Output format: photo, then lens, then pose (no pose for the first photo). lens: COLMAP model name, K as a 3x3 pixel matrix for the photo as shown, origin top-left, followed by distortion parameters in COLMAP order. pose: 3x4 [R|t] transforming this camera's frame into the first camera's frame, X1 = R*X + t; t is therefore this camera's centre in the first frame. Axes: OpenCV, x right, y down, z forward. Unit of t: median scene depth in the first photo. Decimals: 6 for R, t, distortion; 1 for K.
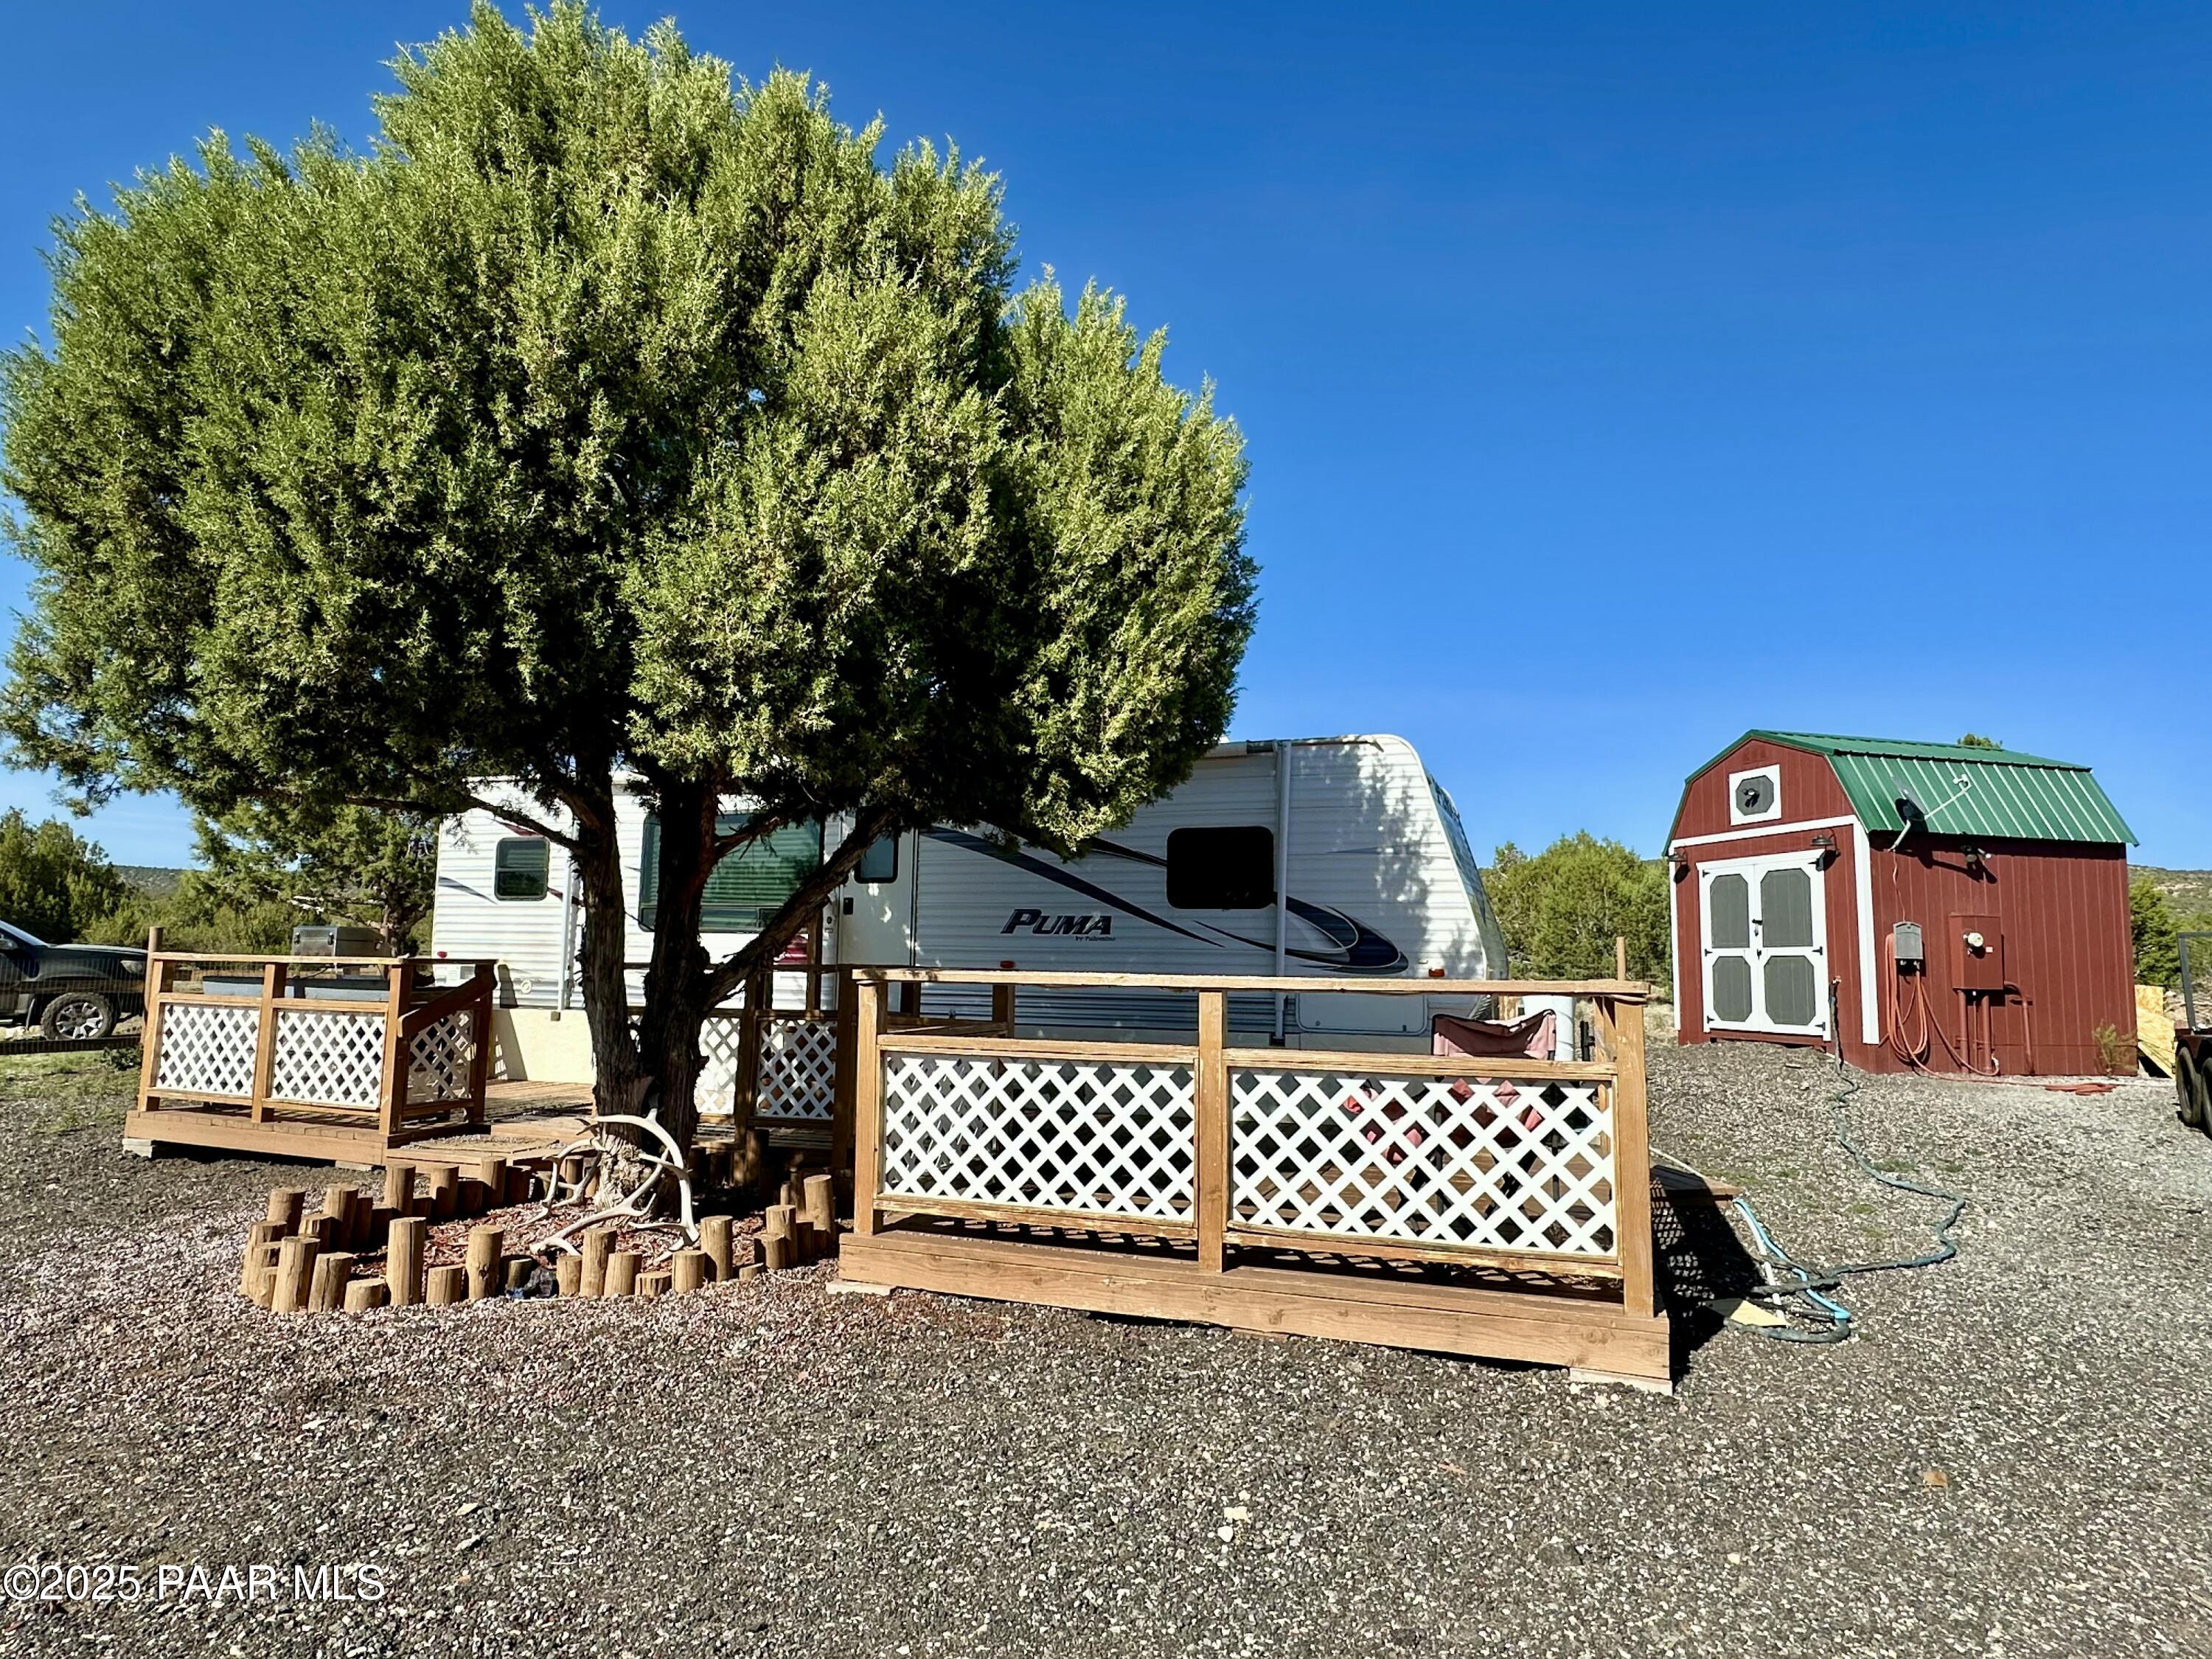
lens RADIAL K [[1253.5, 0, 1106.0], [0, 1253.5, 829.5], [0, 0, 1]] dist [0.000617, 0.000280]
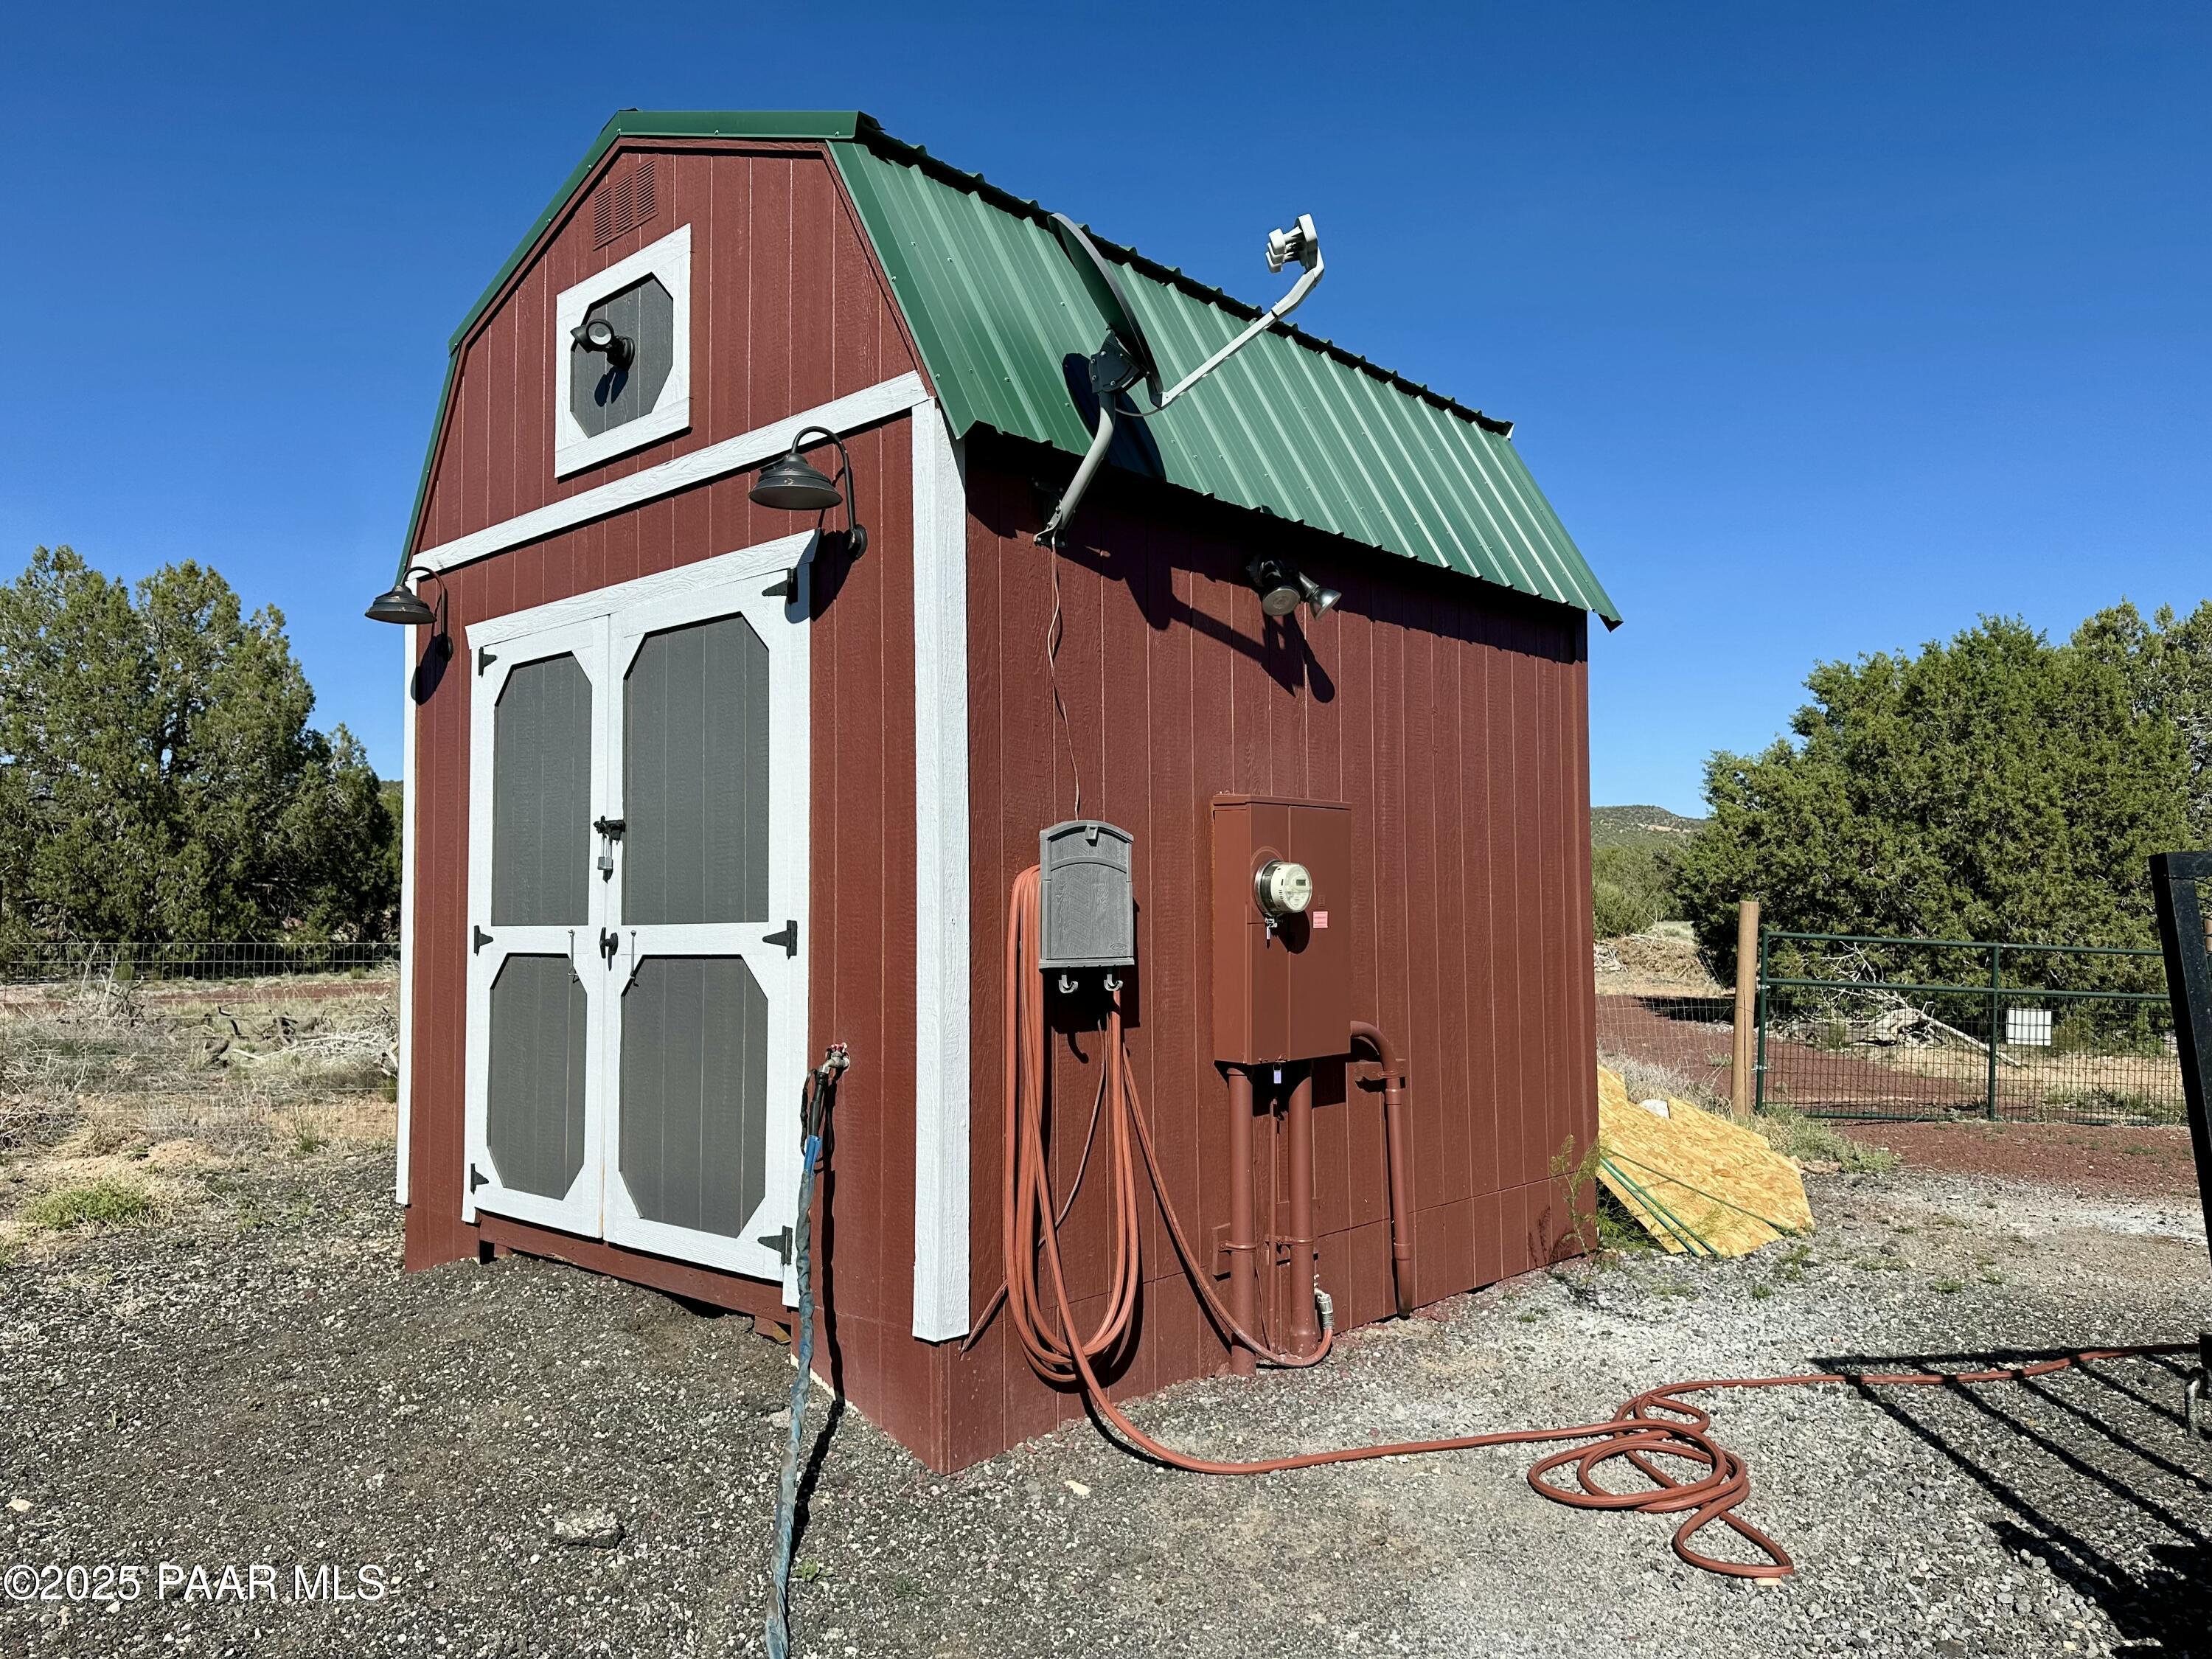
lens RADIAL K [[1450.9, 0, 1106.0], [0, 1450.9, 829.5], [0, 0, 1]] dist [0.001057, 0.000816]
pose [[0.832073, 0.005250, 0.554641, 0.467253], [-0.035899, 0.998368, 0.044405, 0.060611], [-0.553503, -0.056859, 0.830904, 0.734705]]
